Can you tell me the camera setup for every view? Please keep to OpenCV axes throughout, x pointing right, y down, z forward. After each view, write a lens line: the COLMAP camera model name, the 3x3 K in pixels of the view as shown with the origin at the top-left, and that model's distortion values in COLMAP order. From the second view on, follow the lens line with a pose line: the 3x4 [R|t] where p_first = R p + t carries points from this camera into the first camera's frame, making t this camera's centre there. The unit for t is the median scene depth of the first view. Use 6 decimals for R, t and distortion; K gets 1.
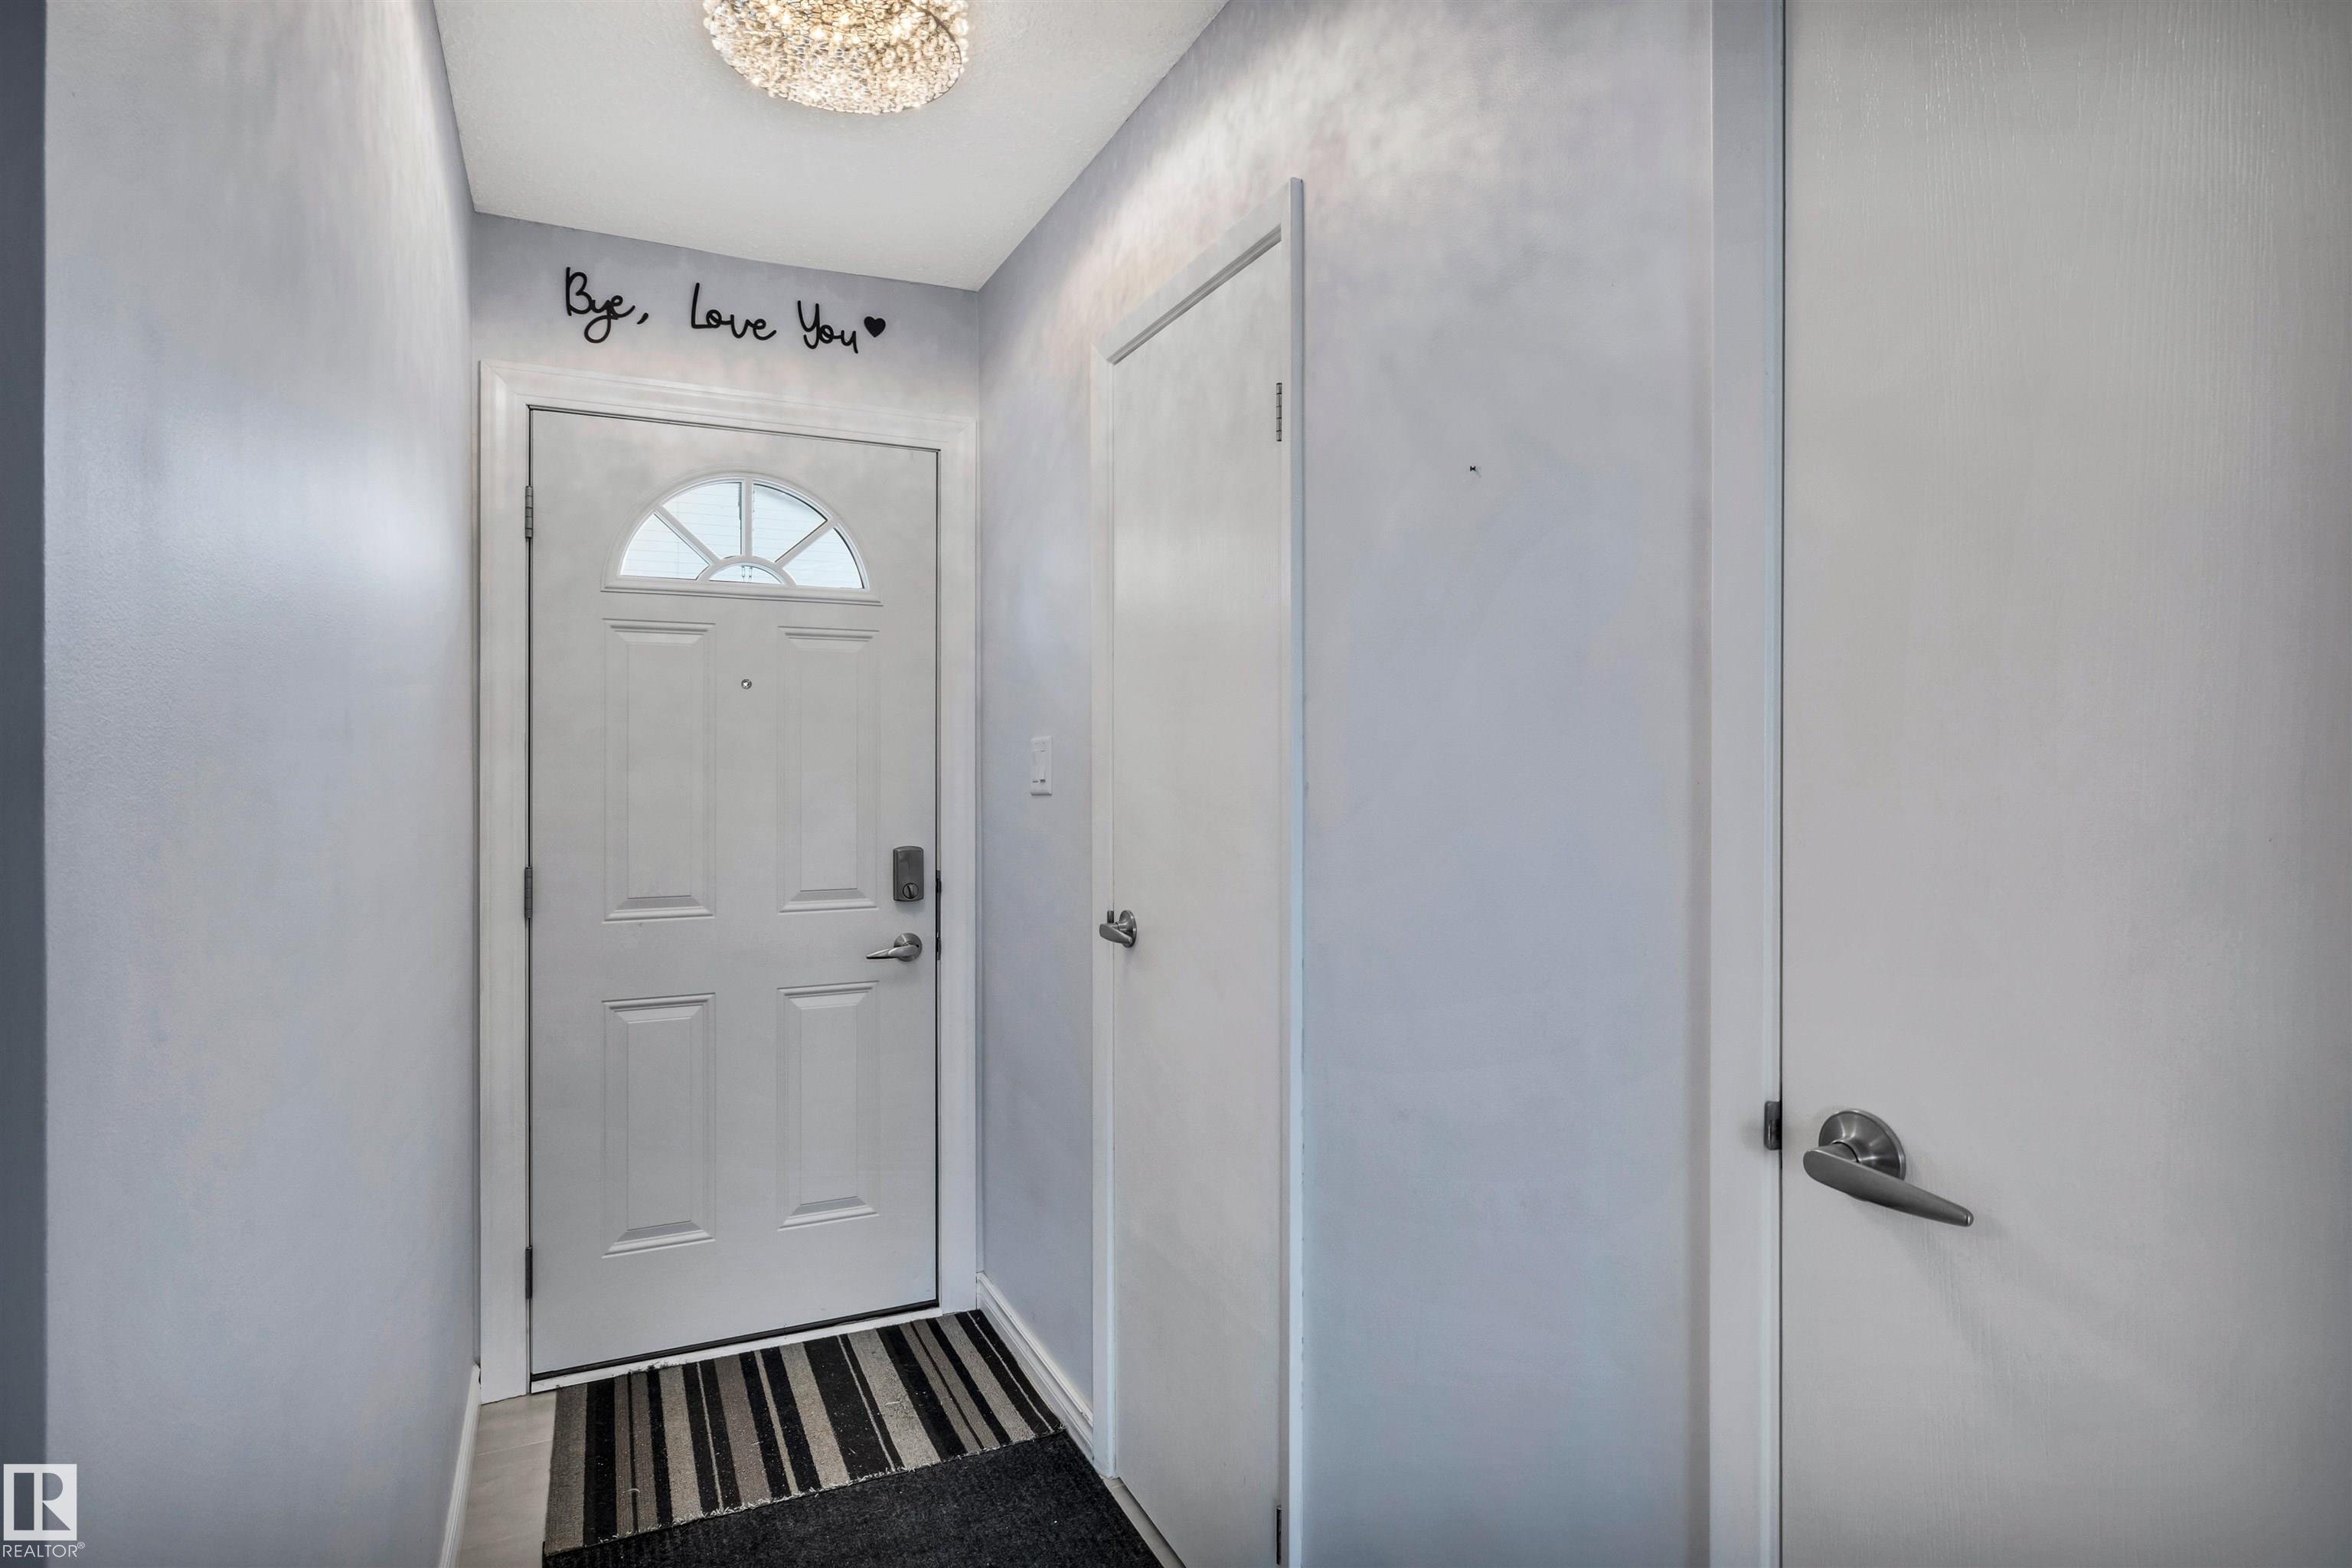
lens RADIAL K [[1202.3, 0, 1179.0], [0, 1202.3, 779.5], [0, 0, 1]] dist [-0.000652, 0.000376]
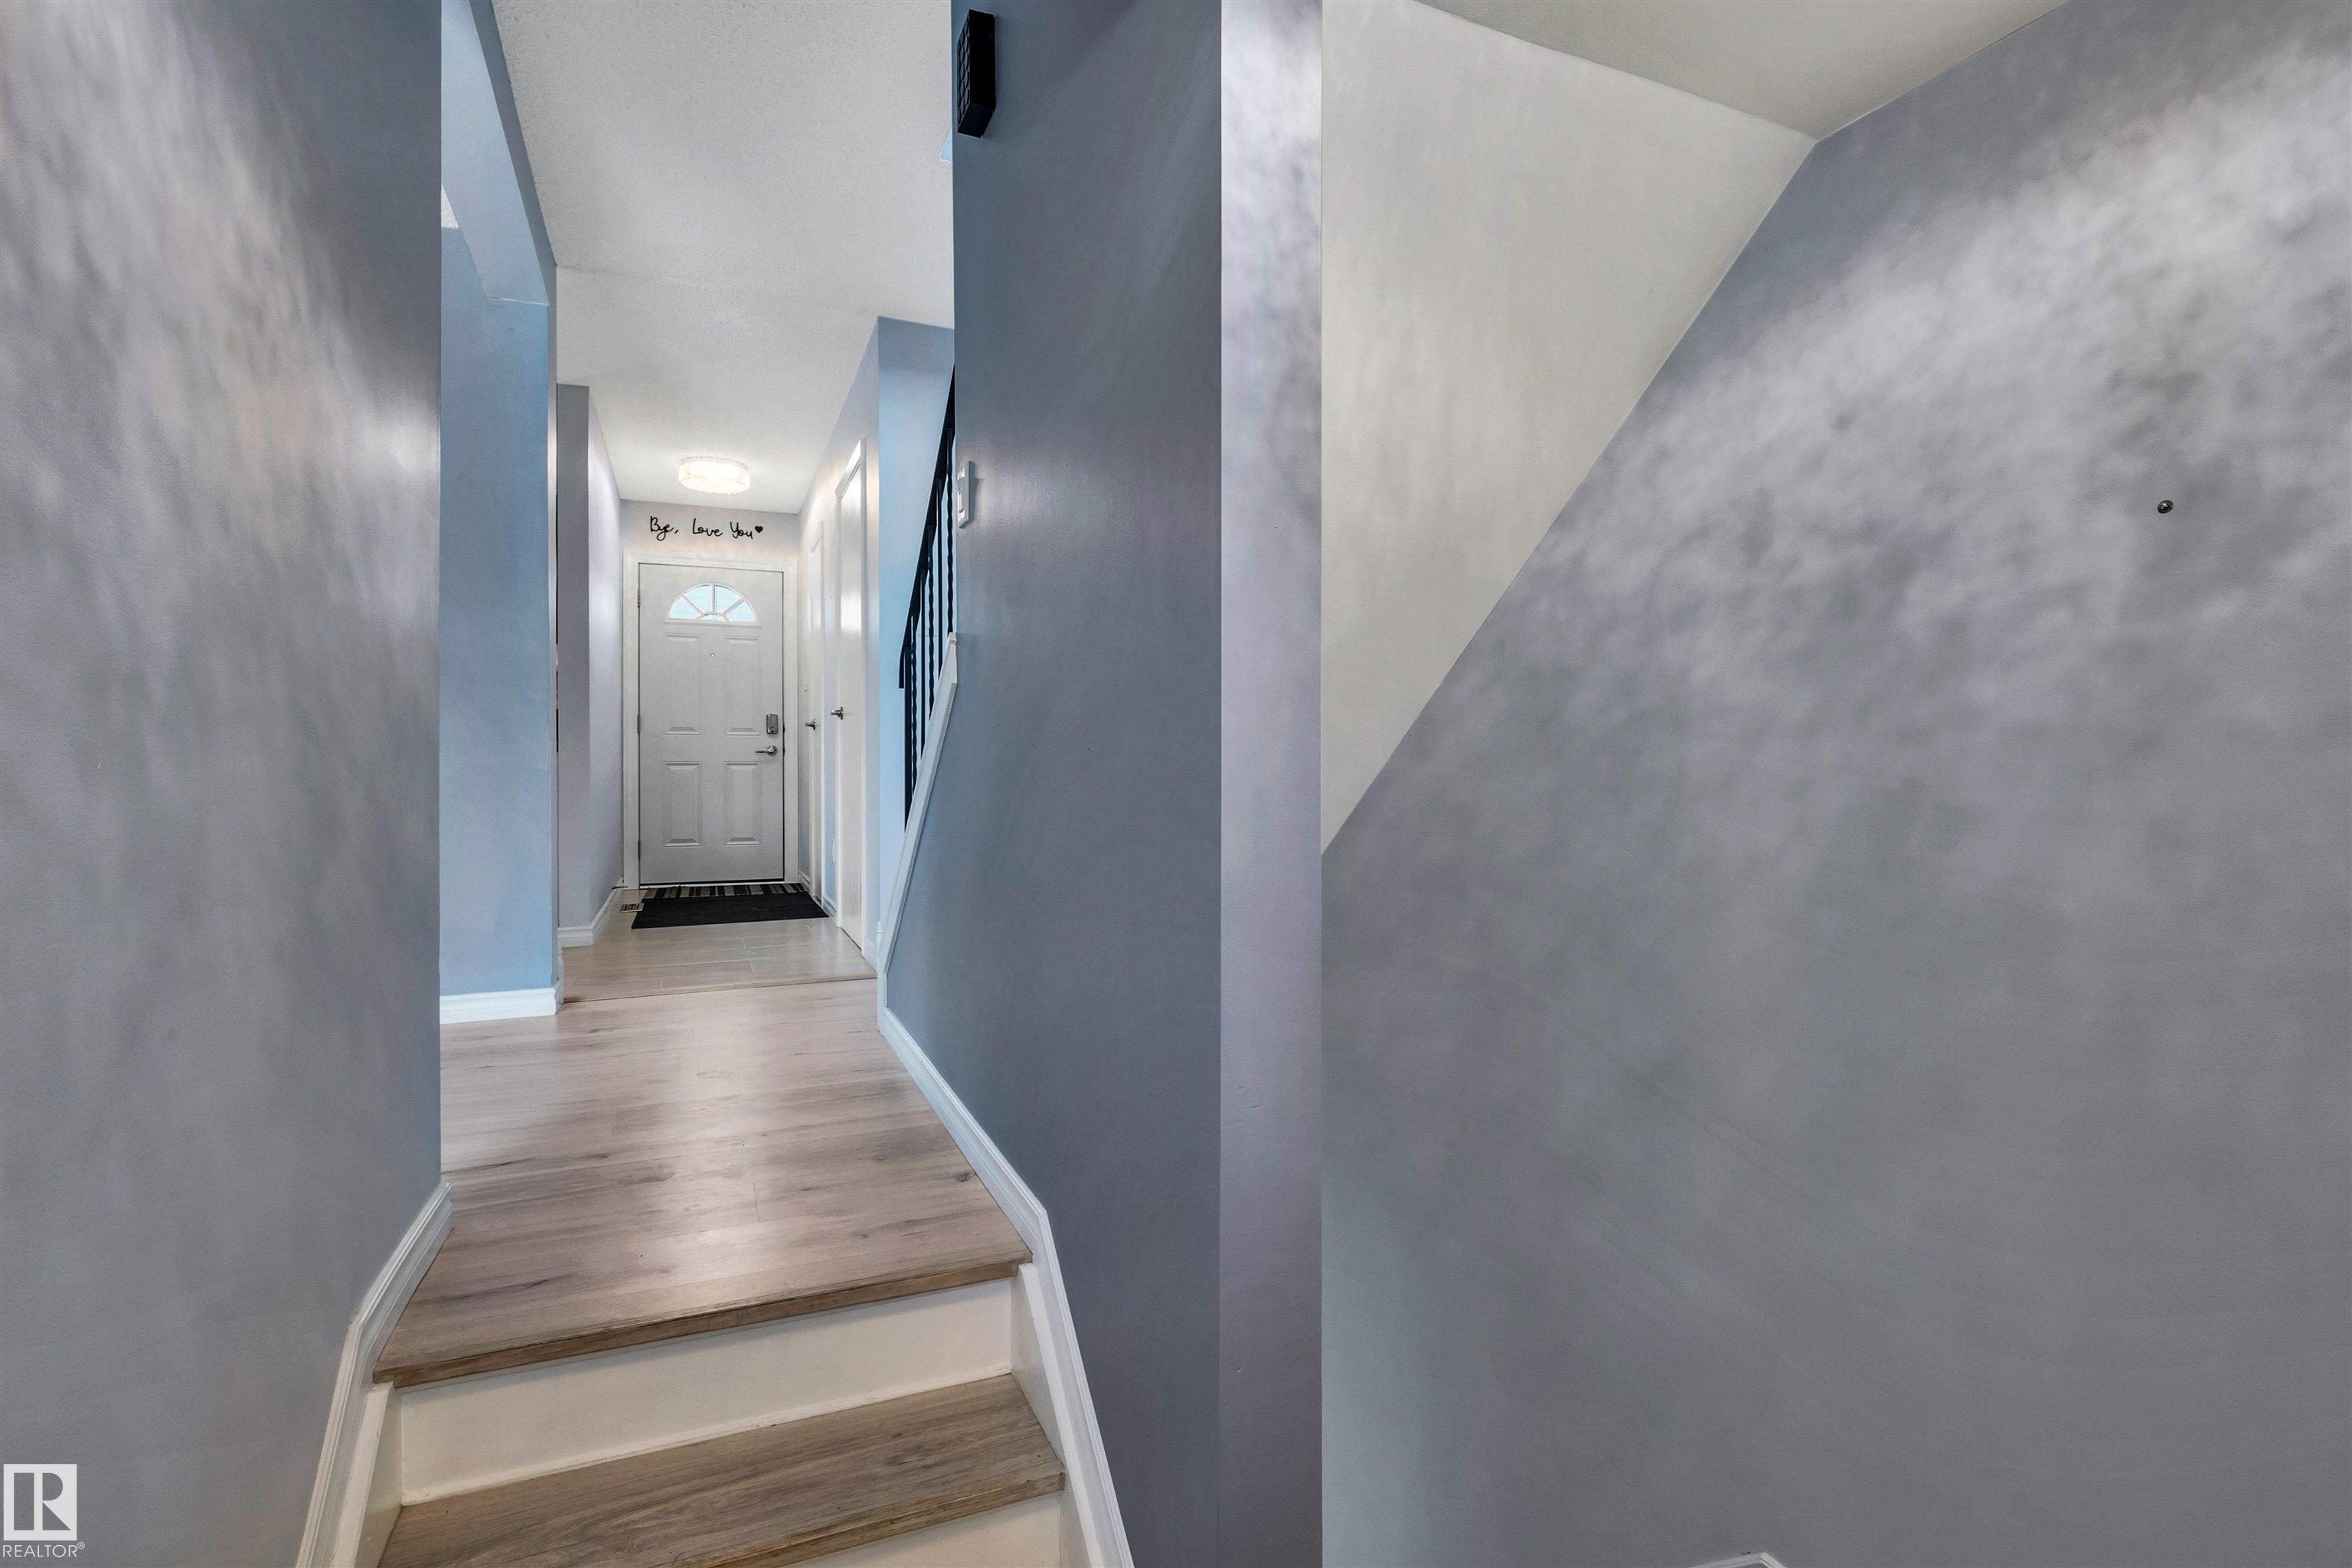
lens RADIAL K [[1091.3, 0, 1172.7], [0, 1091.3, 780.3], [0, 0, 1]] dist [-0.000519, -0.000060]
pose [[0.999119, -0.007930, -0.041205, 0.827899], [0.007471, 0.999908, -0.011288, 0.250868], [0.041291, 0.010970, 0.999087, -1.528280]]
